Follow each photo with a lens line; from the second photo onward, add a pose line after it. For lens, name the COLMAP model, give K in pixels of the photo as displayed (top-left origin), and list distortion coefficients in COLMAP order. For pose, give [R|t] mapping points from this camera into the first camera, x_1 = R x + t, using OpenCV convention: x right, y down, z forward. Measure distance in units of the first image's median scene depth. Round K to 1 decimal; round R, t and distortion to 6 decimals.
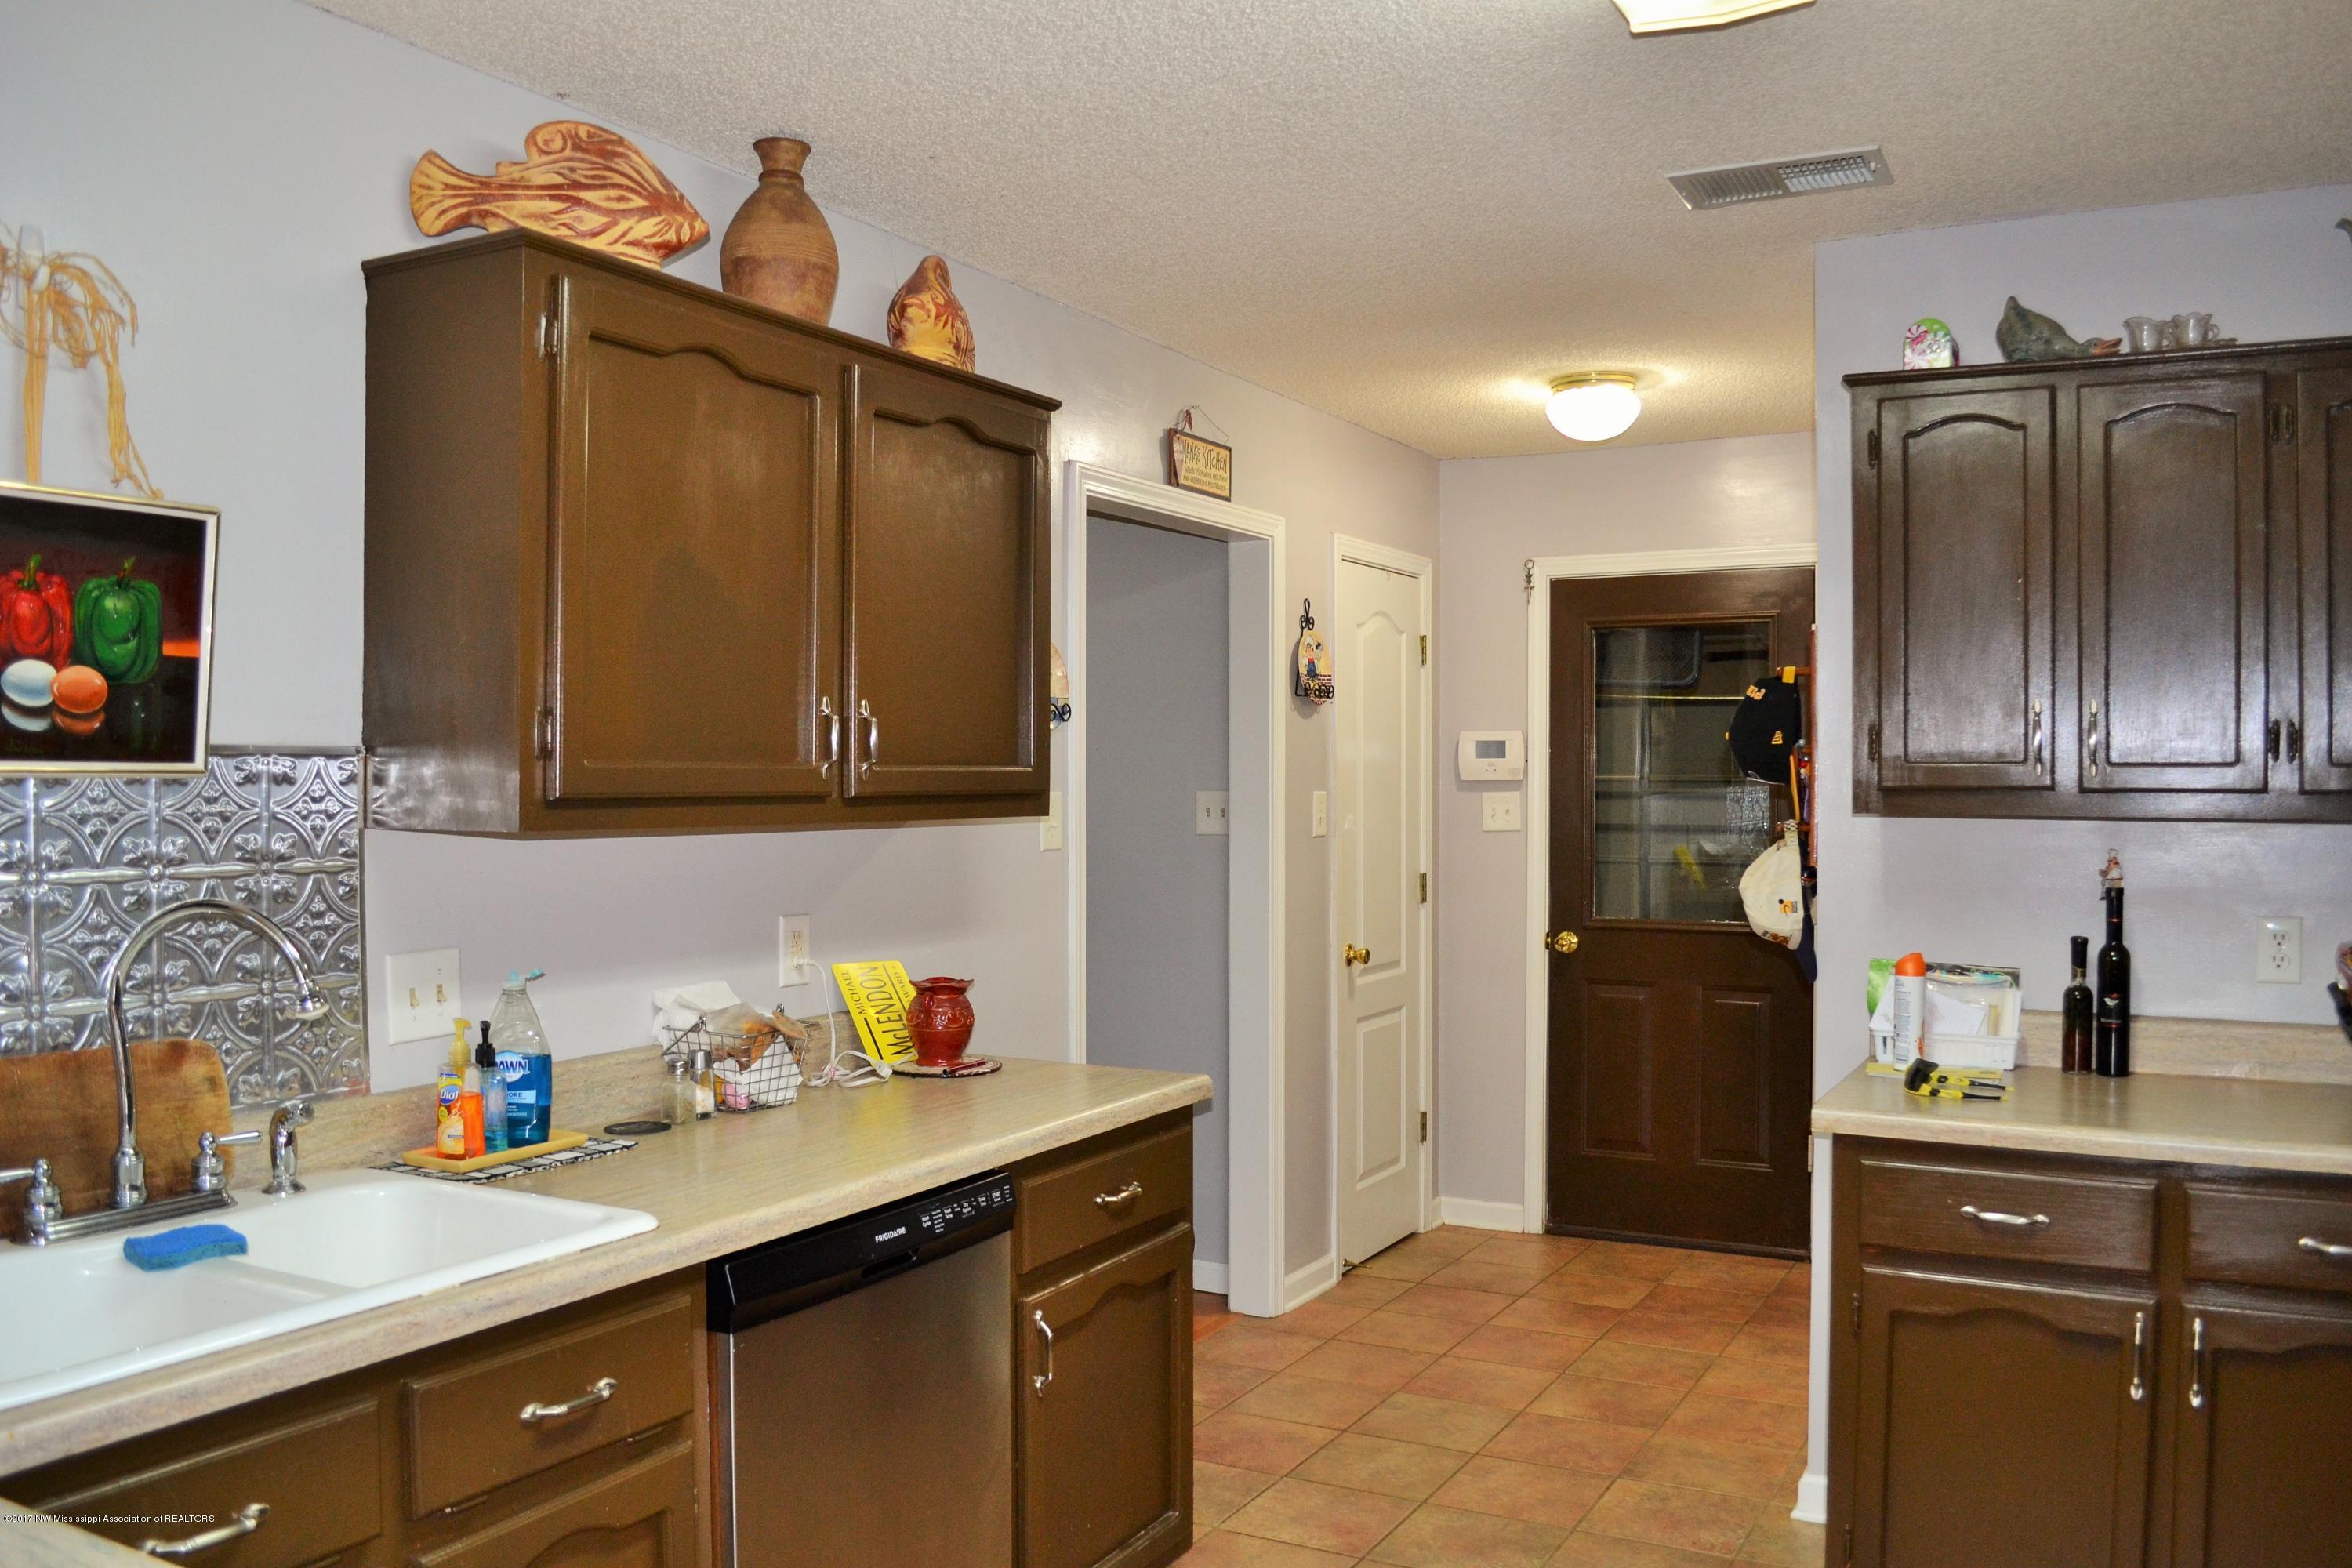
lens RADIAL K [[1868.0, 0, 1231.1], [0, 1868.0, 766.7], [0, 0, 1]] dist [-0.081169, 0.013616]
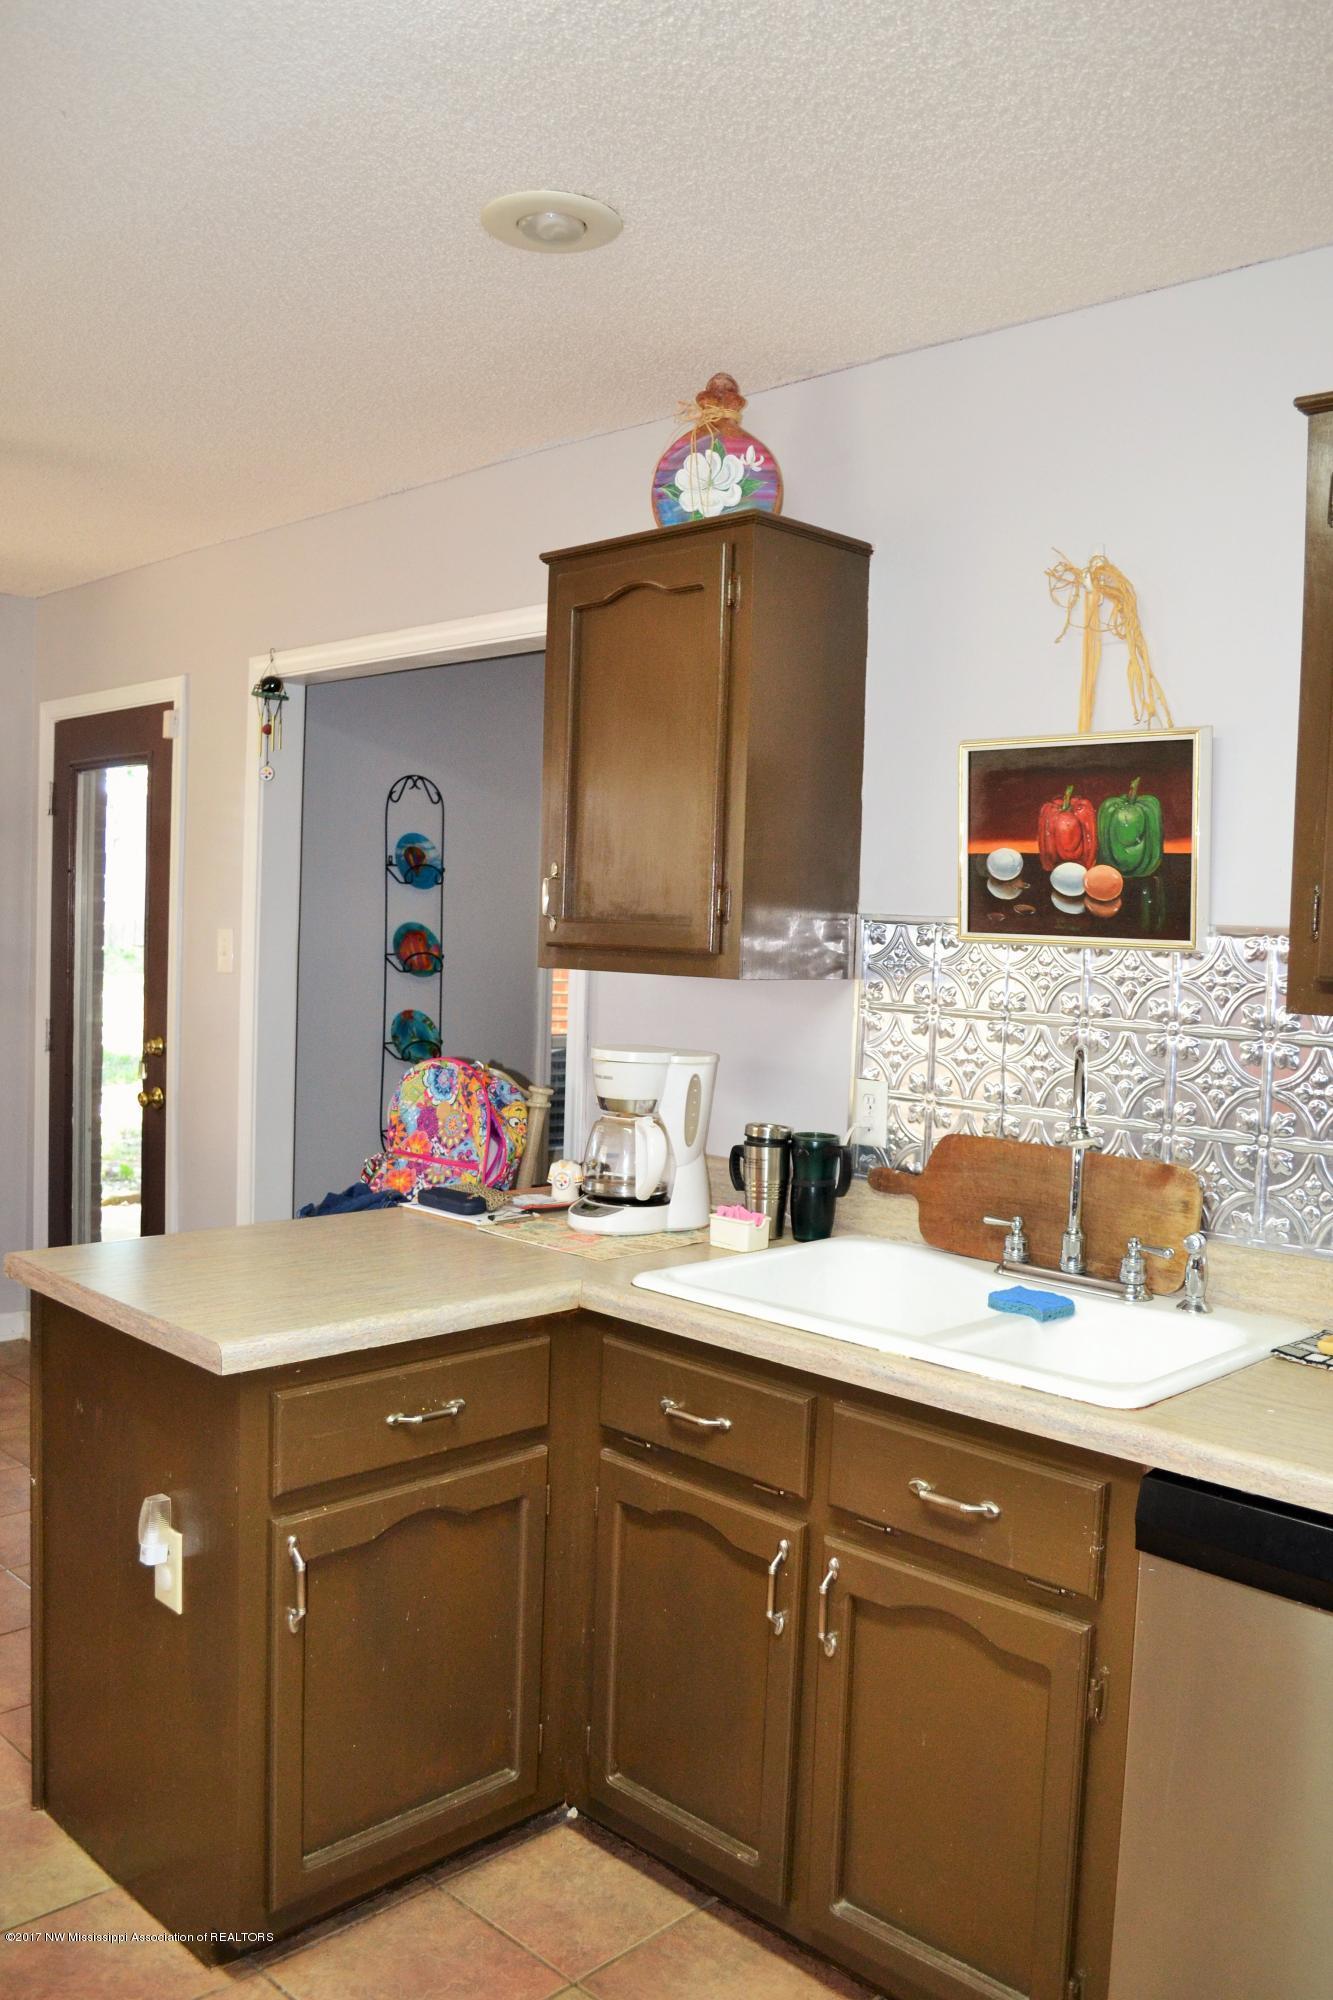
lens RADIAL K [[1588.4, 0, 672.9], [0, 1588.4, 999.4], [0, 0, 1]] dist [-0.081169, 0.013616]
pose [[-0.287747, 0.030895, -0.957208, 0.549211], [-0.030082, 0.998695, 0.041276, 0.004430], [0.957234, 0.040672, -0.286442, 1.000396]]
